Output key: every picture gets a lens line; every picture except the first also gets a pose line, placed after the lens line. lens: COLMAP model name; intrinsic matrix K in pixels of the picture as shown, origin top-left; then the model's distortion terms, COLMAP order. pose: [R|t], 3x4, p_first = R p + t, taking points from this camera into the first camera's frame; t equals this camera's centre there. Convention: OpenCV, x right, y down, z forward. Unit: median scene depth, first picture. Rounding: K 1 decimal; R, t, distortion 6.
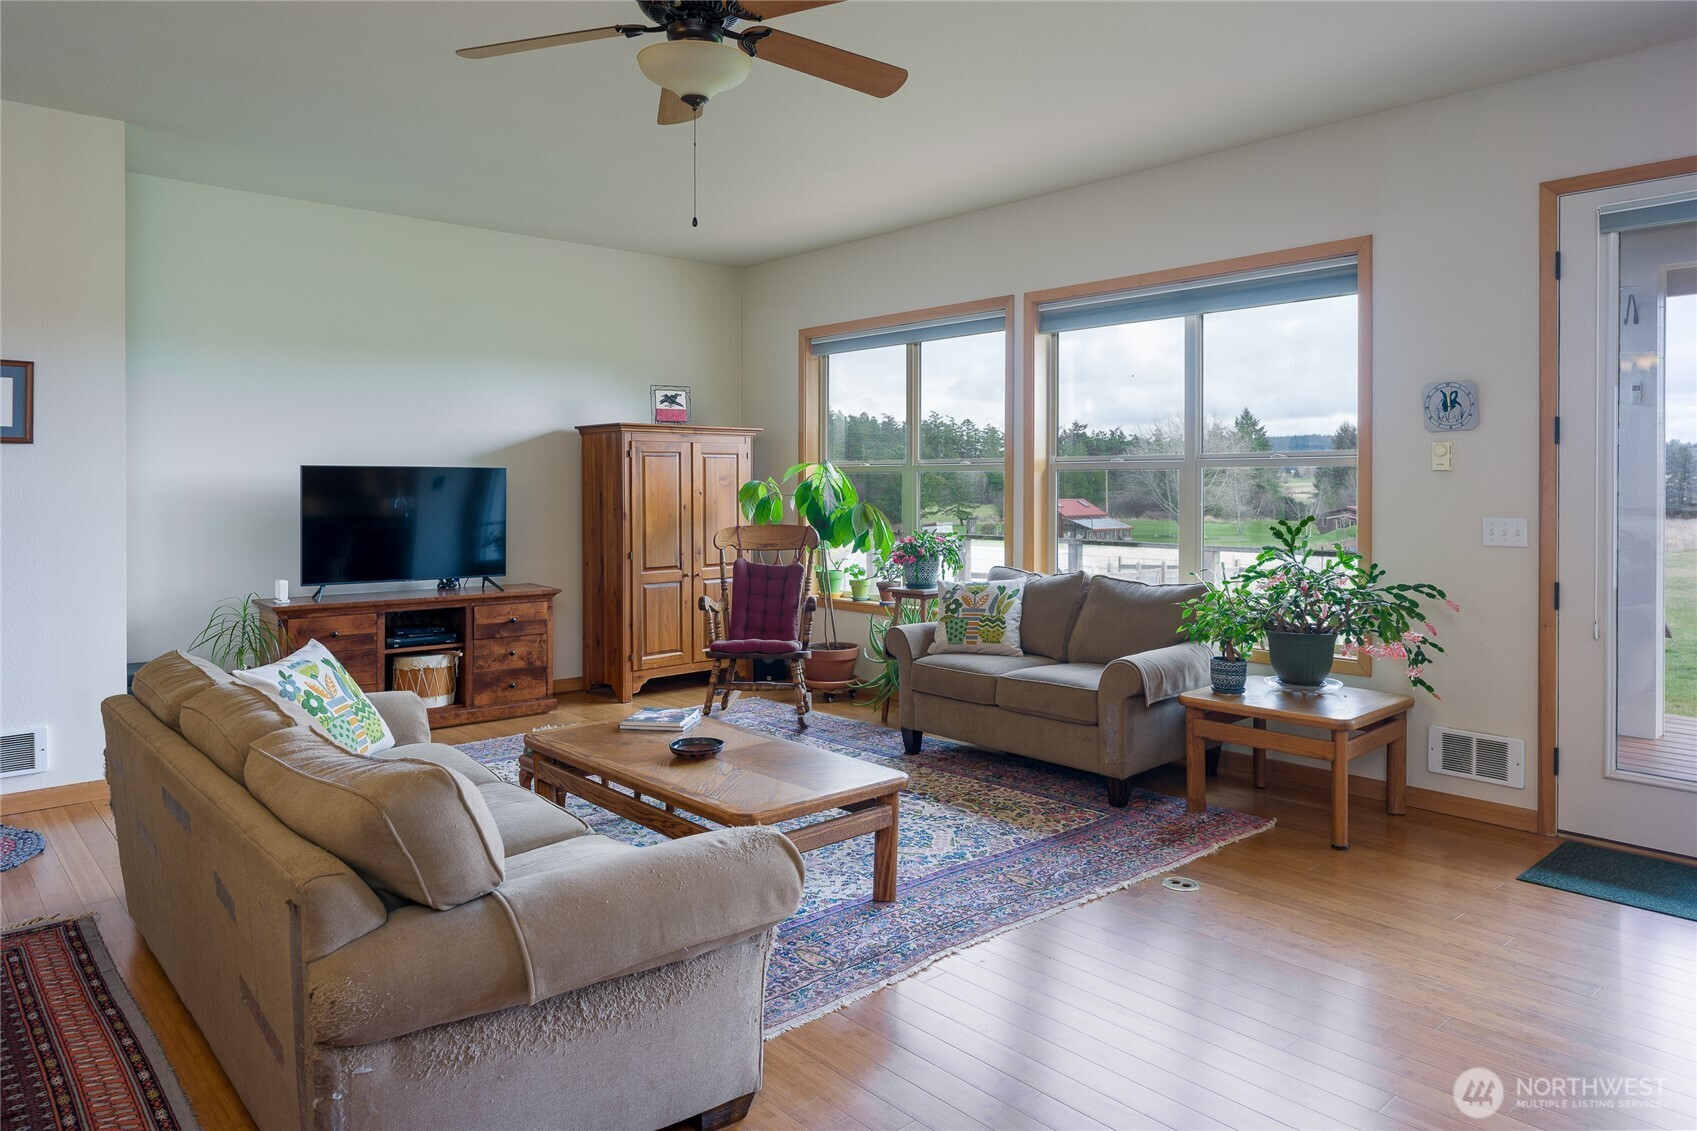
lens RADIAL K [[1105.1, 0, 841.8], [0, 1105.1, 491.8], [0, 0, 1]] dist [-0.000909, 0.002144]
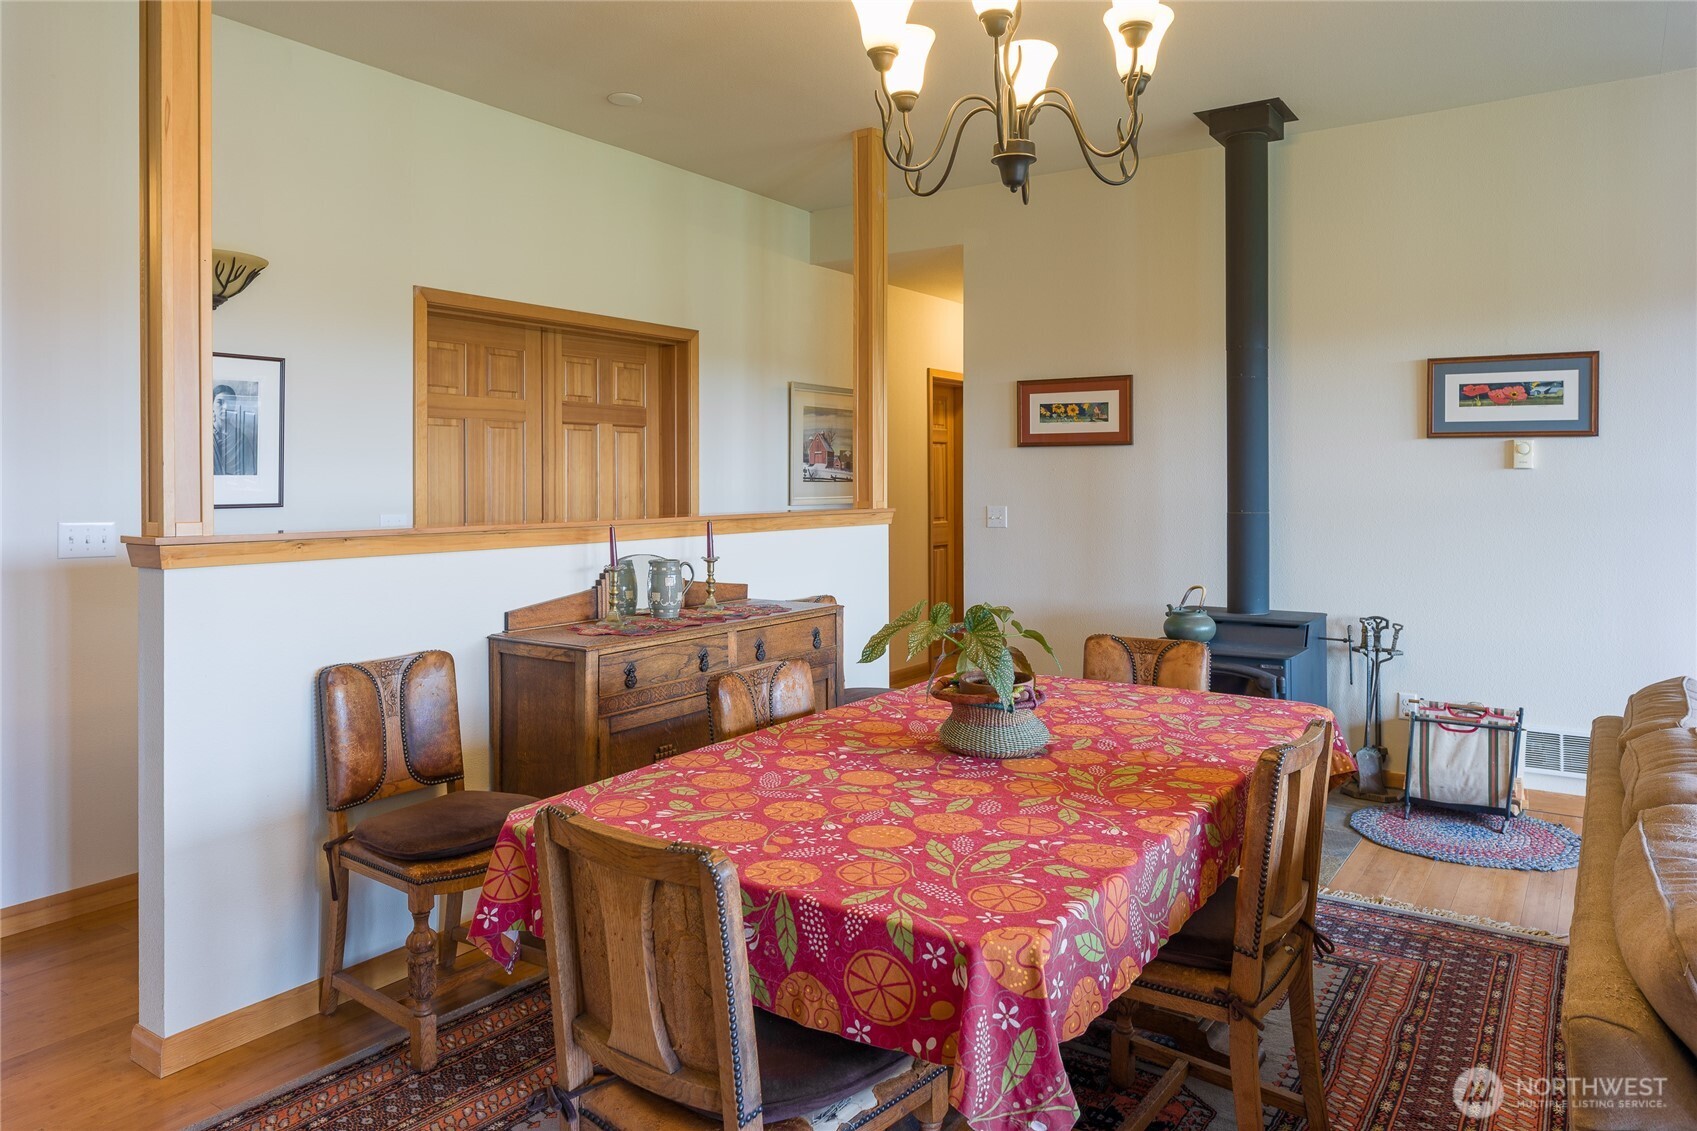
lens RADIAL K [[1122.5, 0, 861.3], [0, 1122.5, 469.3], [0, 0, 1]] dist [0.000041, -0.000184]
pose [[0.252015, -0.007498, -0.967694, 0.037068], [-0.008425, 0.999915, -0.009942, 0.000197], [0.967687, 0.010658, 0.251931, 0.101700]]
